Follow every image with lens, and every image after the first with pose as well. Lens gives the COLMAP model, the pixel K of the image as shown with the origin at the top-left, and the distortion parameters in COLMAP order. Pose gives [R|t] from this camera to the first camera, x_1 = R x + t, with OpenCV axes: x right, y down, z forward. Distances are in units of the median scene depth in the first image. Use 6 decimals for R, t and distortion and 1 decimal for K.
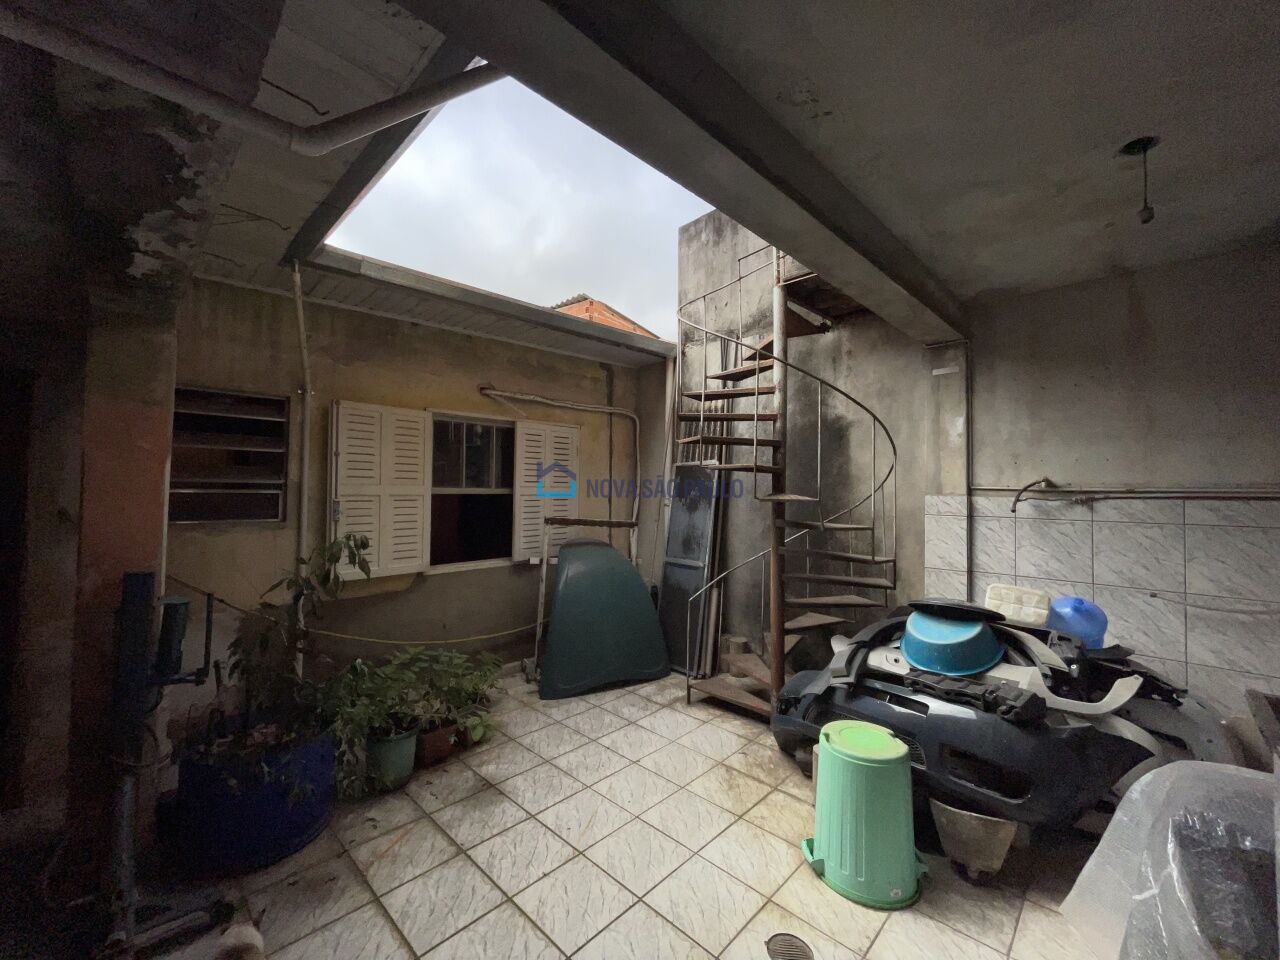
lens RADIAL K [[517.5, 0, 644.5], [0, 517.5, 476.9], [0, 0, 1]] dist [-0.000399, -0.000237]
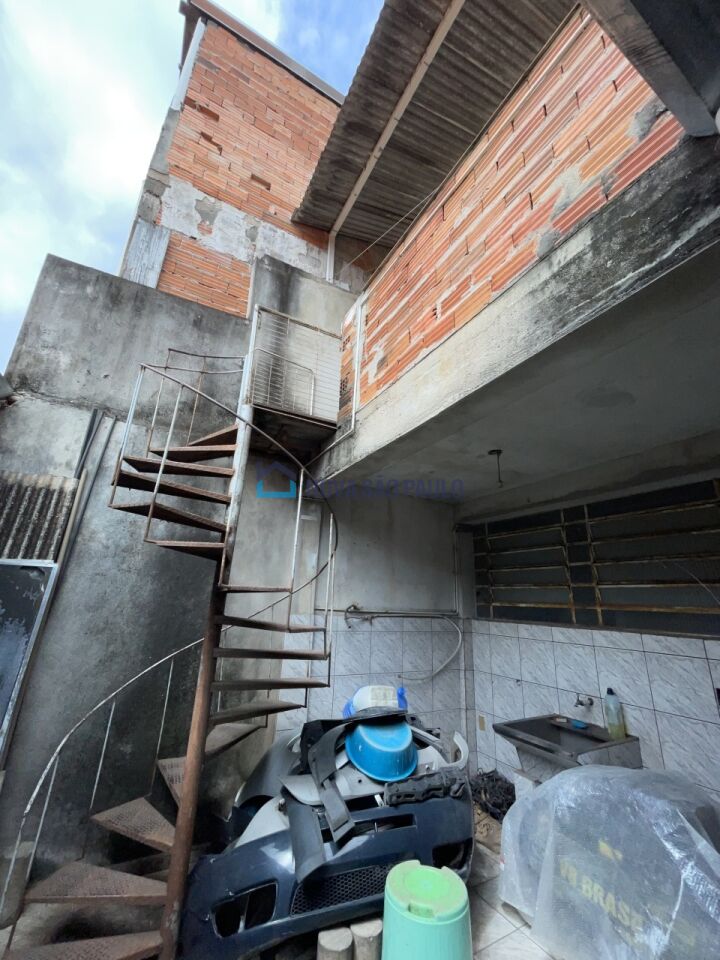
lens RADIAL K [[388.1, 0, 363.3], [0, 388.1, 473.9], [0, 0, 1]] dist [-0.000399, -0.000237]
pose [[0.281717, 0.308559, 0.908530, -0.394207], [-0.058702, 0.950650, -0.304662, -0.012498], [-0.957700, 0.032496, 0.285927, 0.634667]]
